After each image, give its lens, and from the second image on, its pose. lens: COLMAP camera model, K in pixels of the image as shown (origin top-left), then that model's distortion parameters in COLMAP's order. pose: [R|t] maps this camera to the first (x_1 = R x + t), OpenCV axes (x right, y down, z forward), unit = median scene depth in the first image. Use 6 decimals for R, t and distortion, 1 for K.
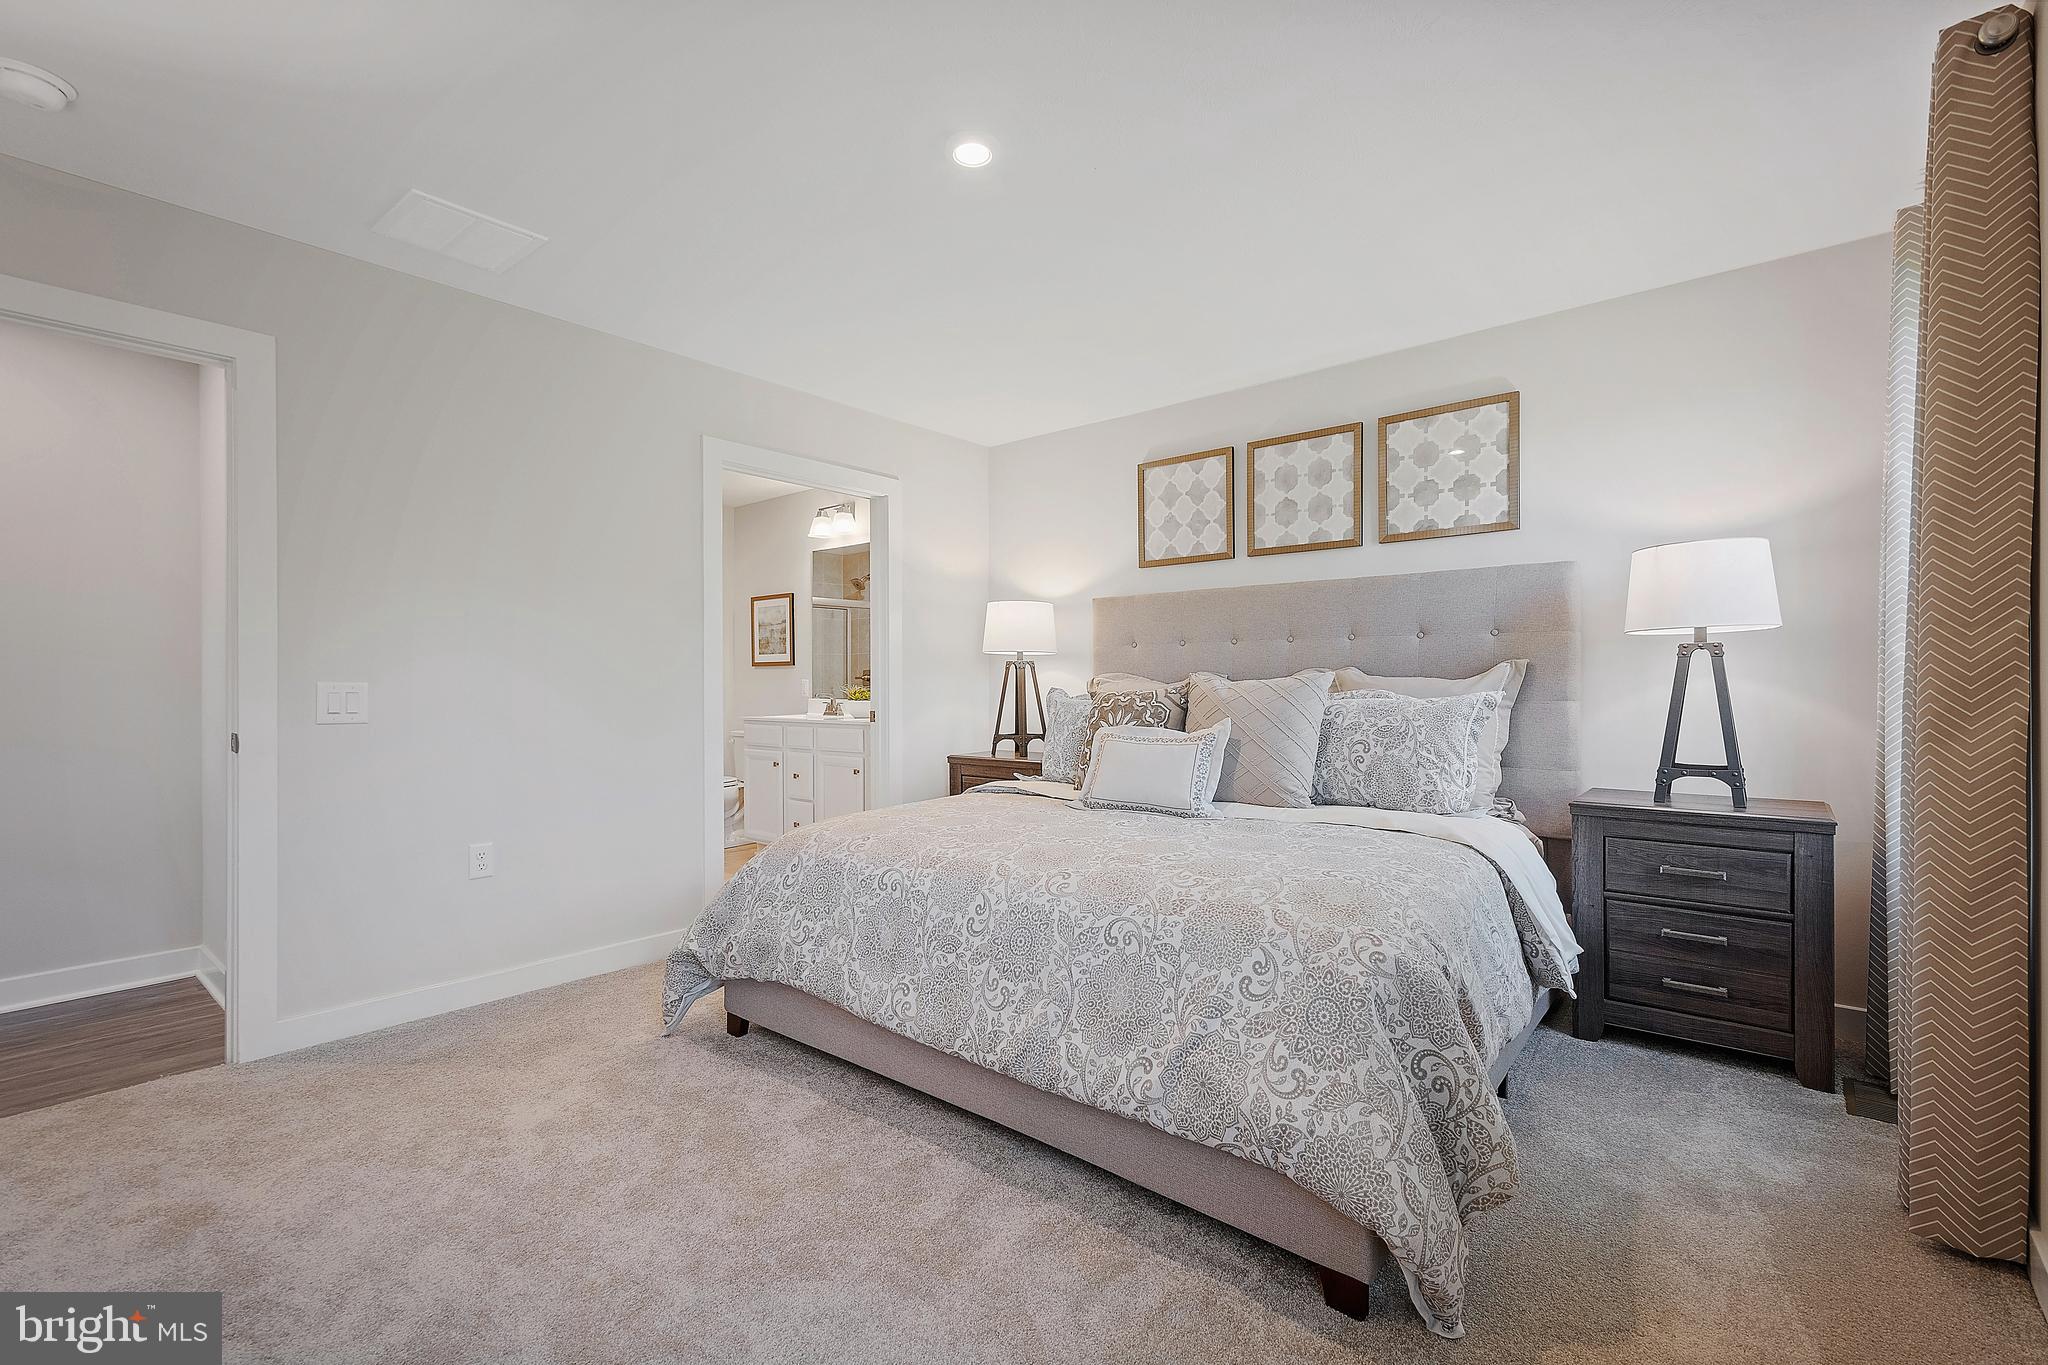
lens RADIAL K [[898.0, 0, 1024.0], [0, 898.0, 682.5], [0, 0, 1]] dist [0.015058, 0.000100]
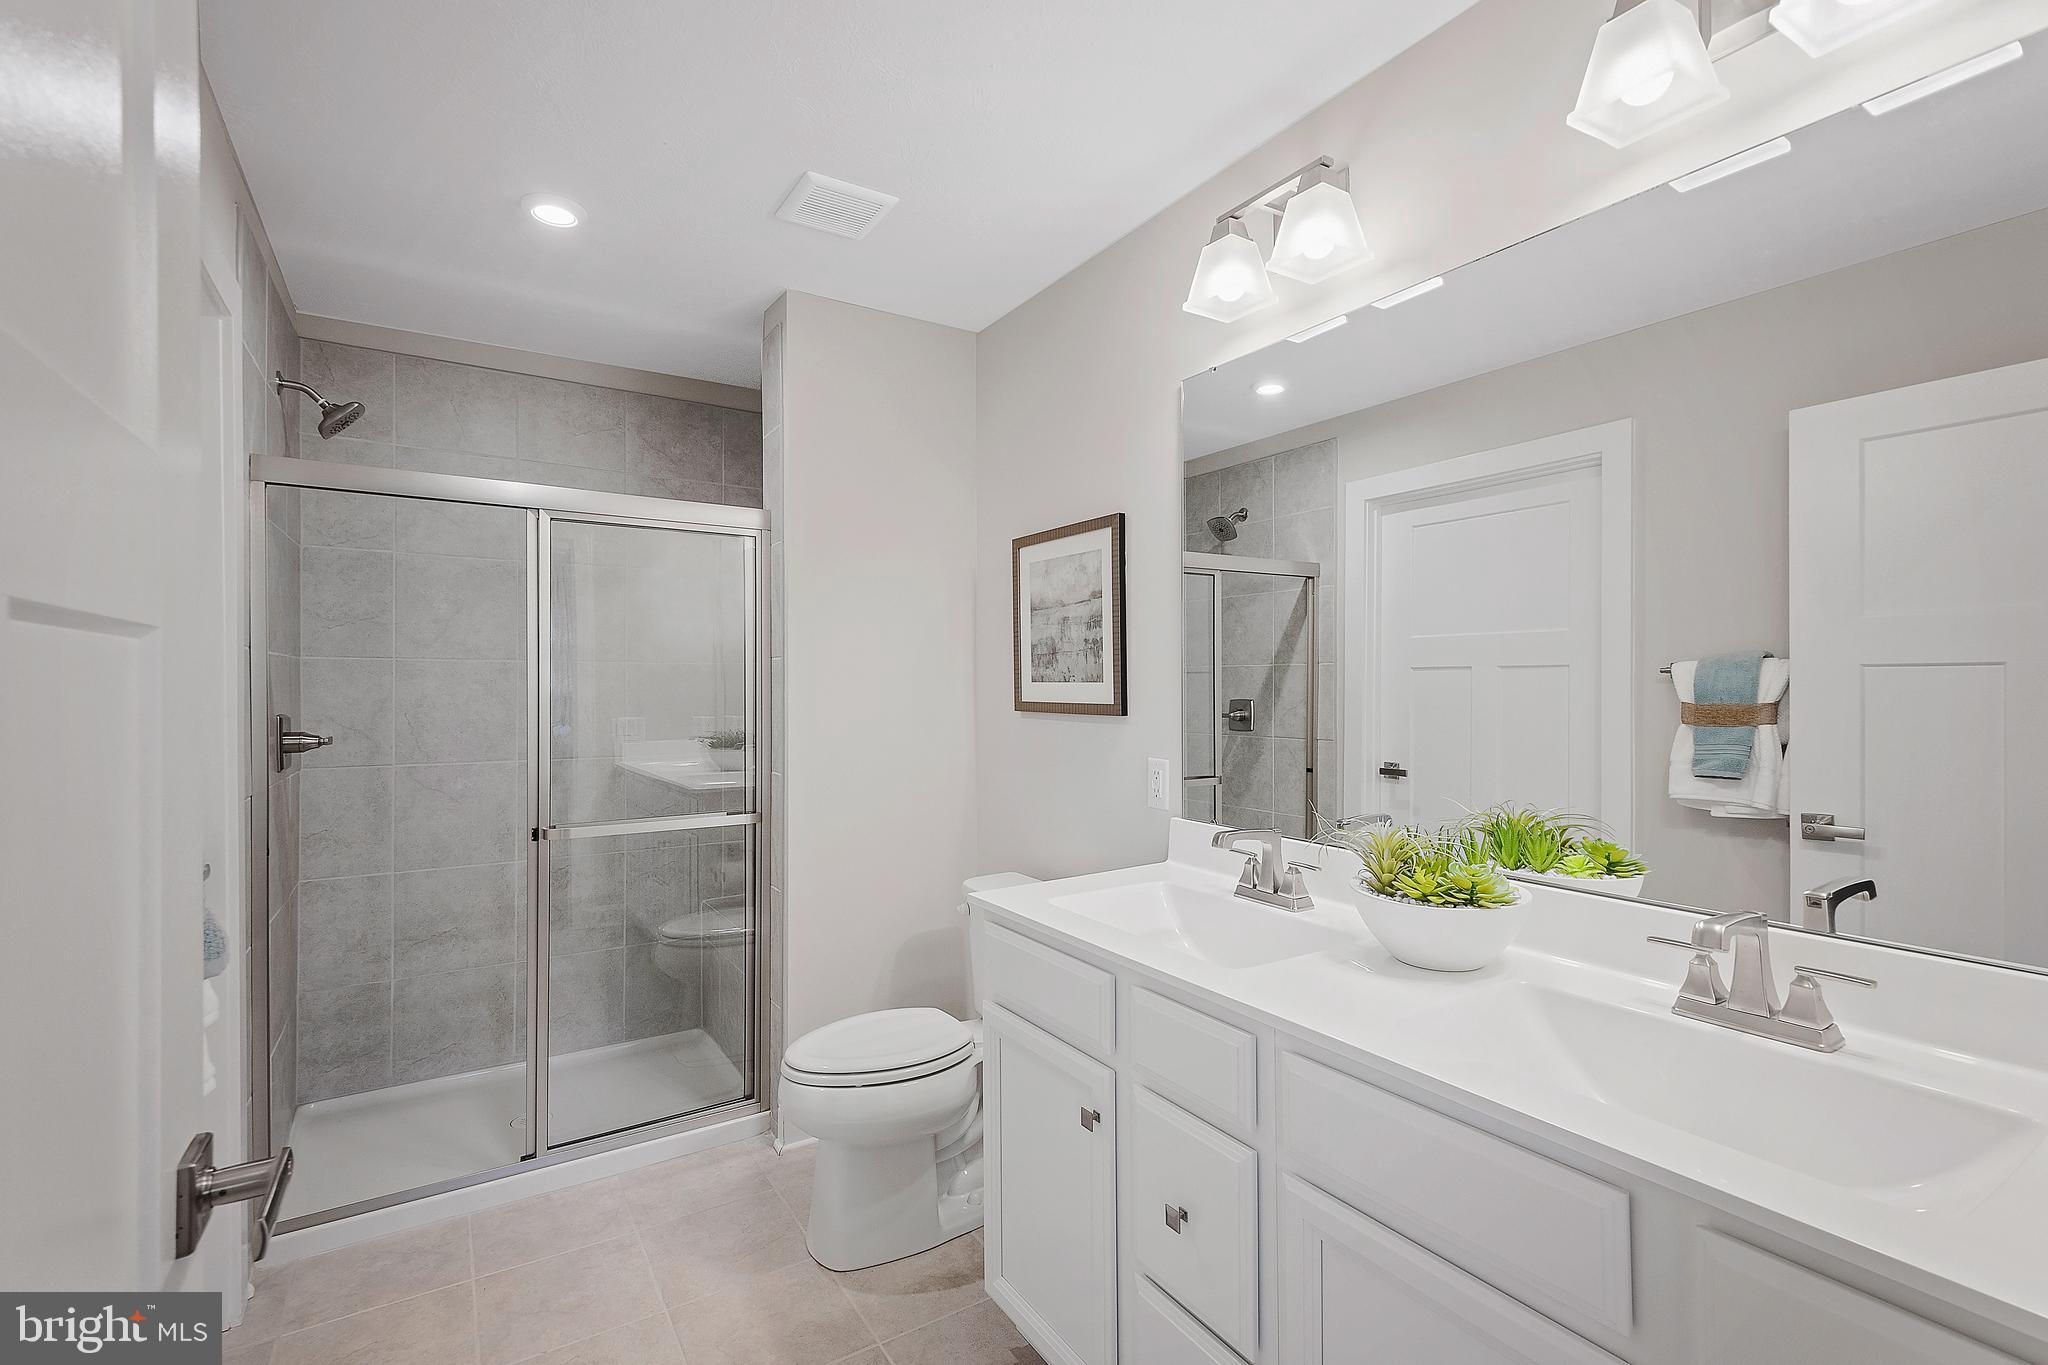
lens RADIAL K [[919.5, 0, 1024.0], [0, 919.5, 682.5], [0, 0, 1]] dist [0.006471, -0.000499]
pose [[0.955157, 0.000389, -0.296100, -0.183299], [-0.000380, 1.000000, 0.000090, -0.031808], [0.296100, 0.000027, 0.955157, 0.629737]]
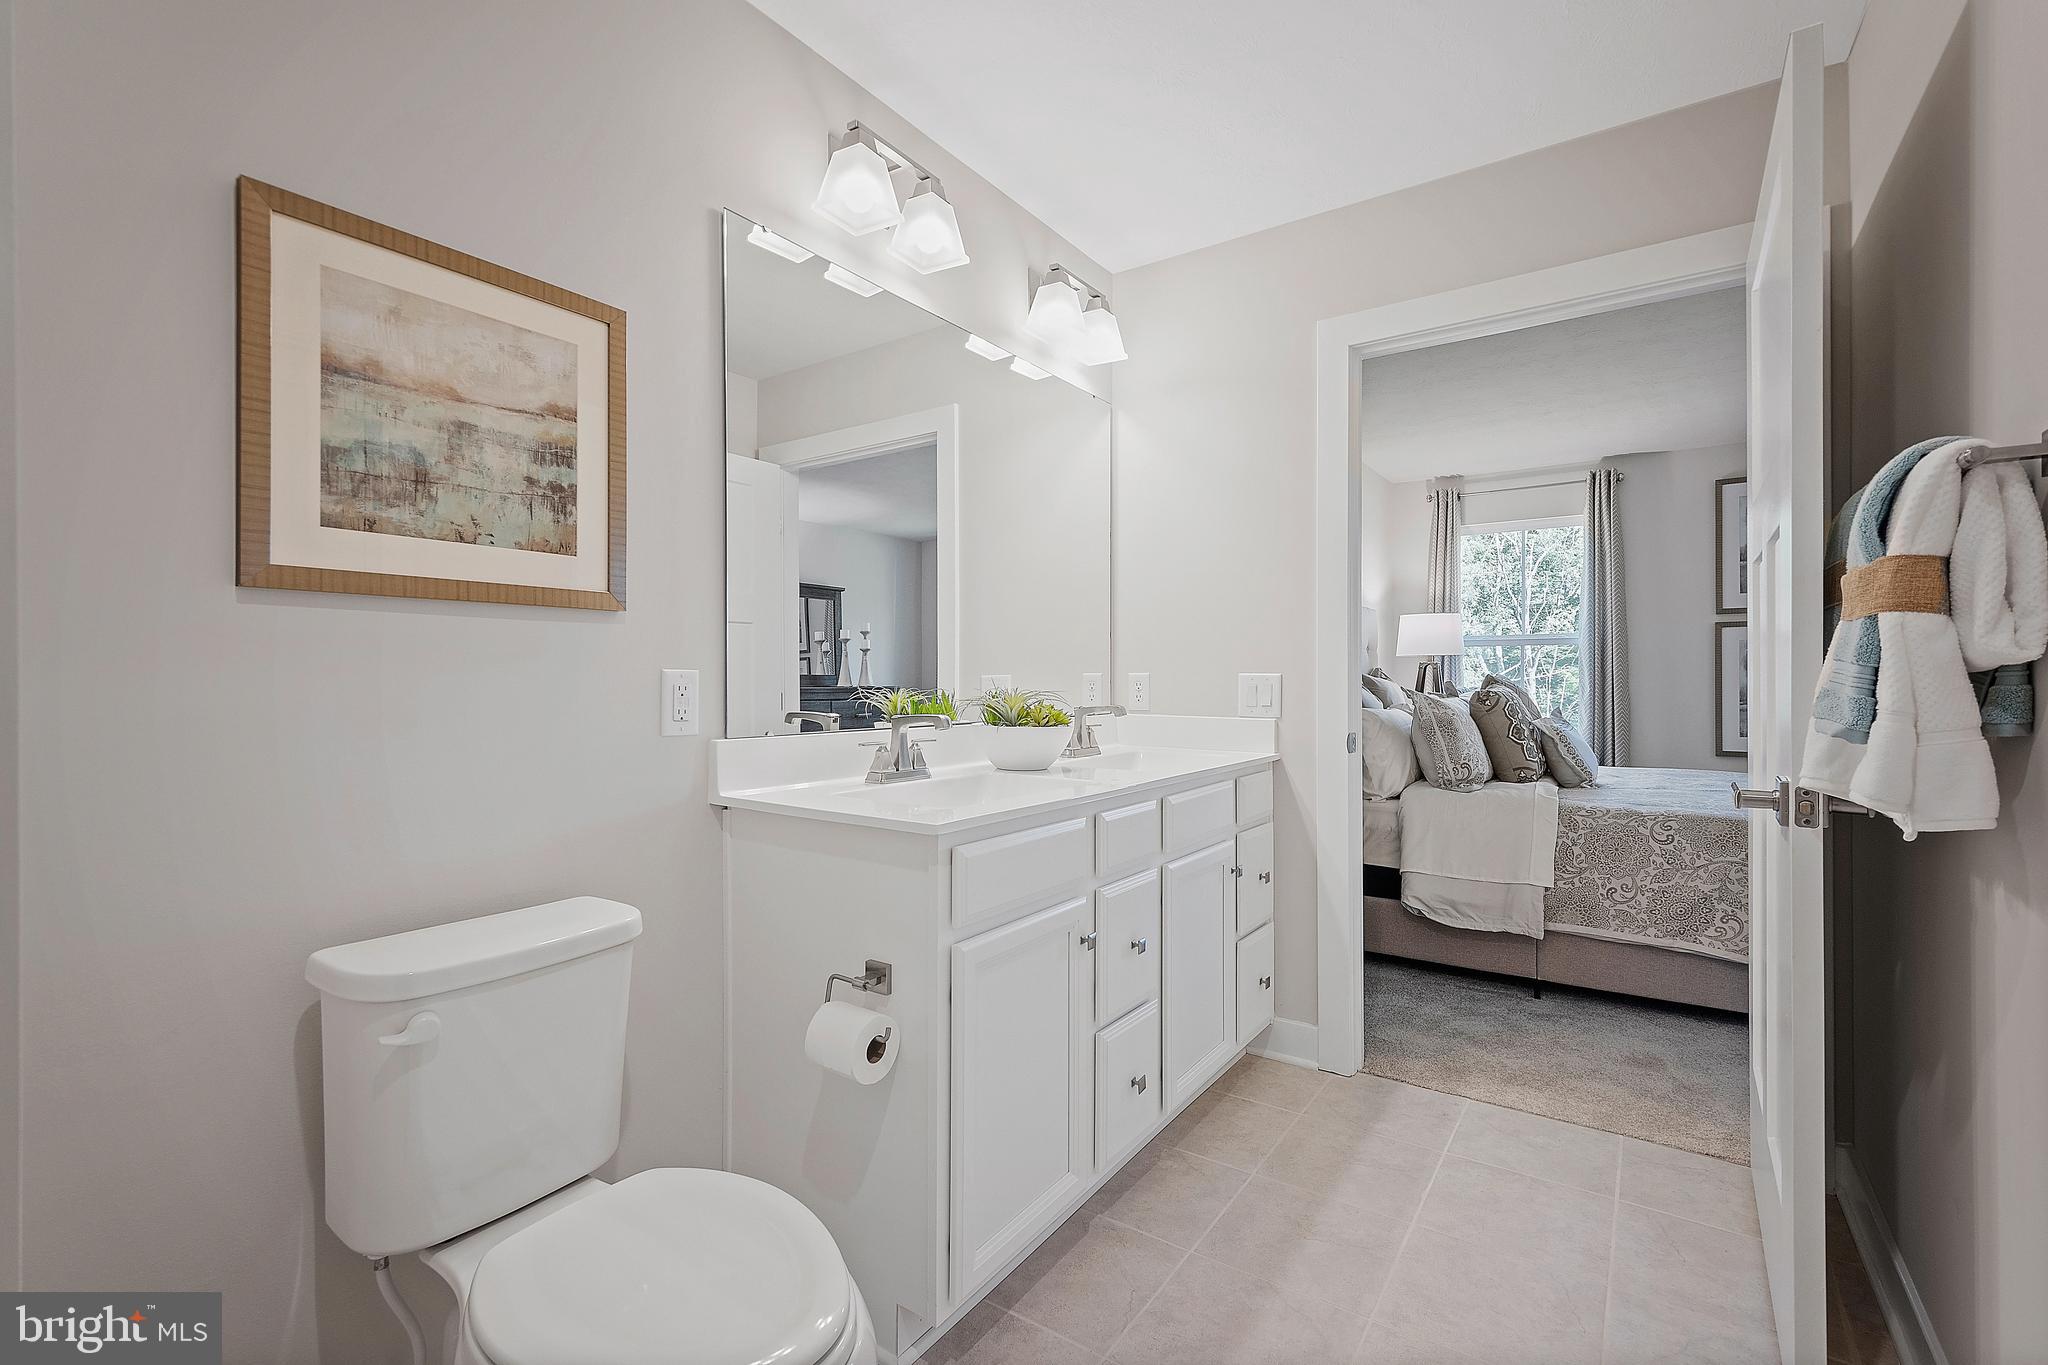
lens RADIAL K [[919.5, 0, 1024.0], [0, 919.5, 682.5], [0, 0, 1]] dist [0.006471, -0.000499]
pose [[-0.077644, -0.013233, 0.996893, -0.506195], [-0.019335, 0.999744, 0.011764, -0.004481], [-0.996794, -0.018362, -0.077880, 0.895028]]
